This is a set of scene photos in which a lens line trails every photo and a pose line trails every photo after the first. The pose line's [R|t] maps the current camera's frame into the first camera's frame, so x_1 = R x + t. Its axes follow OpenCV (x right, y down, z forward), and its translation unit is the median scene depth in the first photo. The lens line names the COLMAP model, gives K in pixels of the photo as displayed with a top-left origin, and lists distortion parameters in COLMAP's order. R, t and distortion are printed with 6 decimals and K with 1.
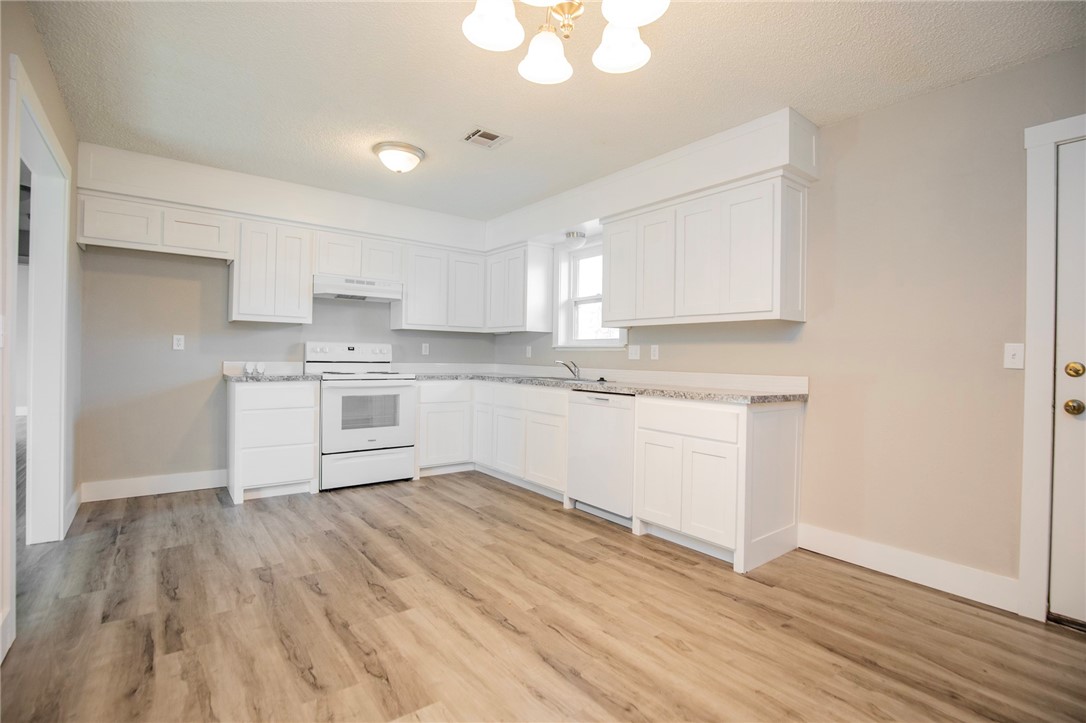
lens RADIAL K [[507.6, 0, 552.9], [0, 507.6, 356.3], [0, 0, 1]] dist [-0.036663, 0.008984]
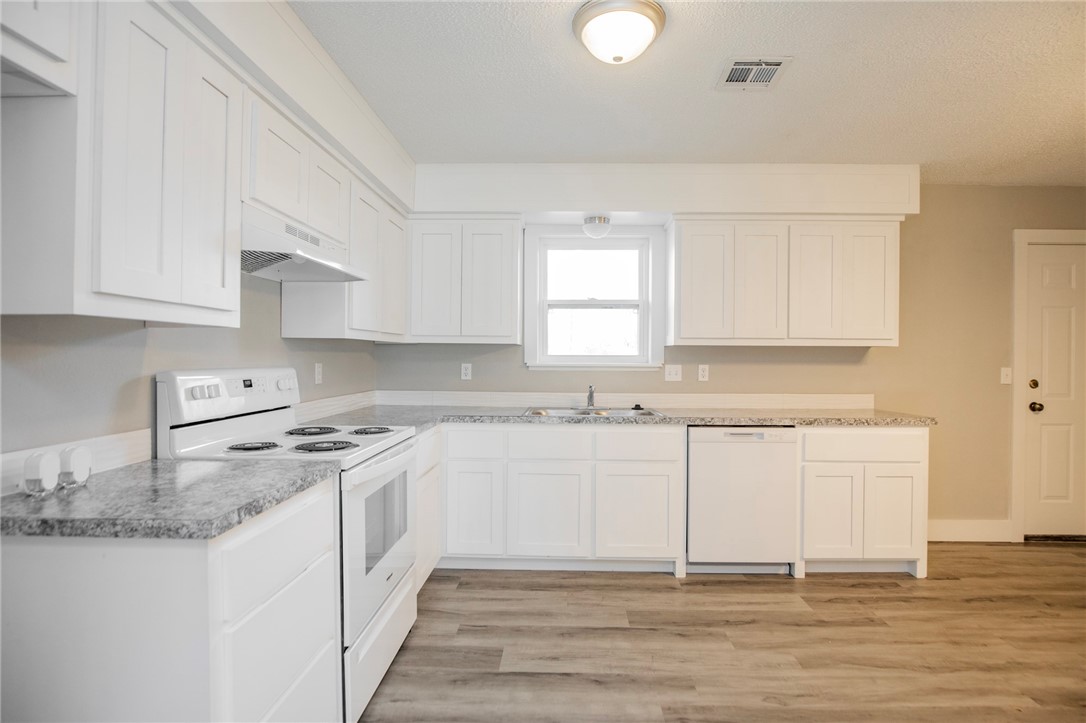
lens RADIAL K [[523.2, 0, 555.5], [0, 523.2, 357.3], [0, 0, 1]] dist [-0.043729, 0.013240]
pose [[0.641008, -0.015031, 0.767387, -0.787315], [0.004366, 0.999863, 0.015937, -0.059996], [-0.767521, -0.006865, 0.640986, 0.708879]]
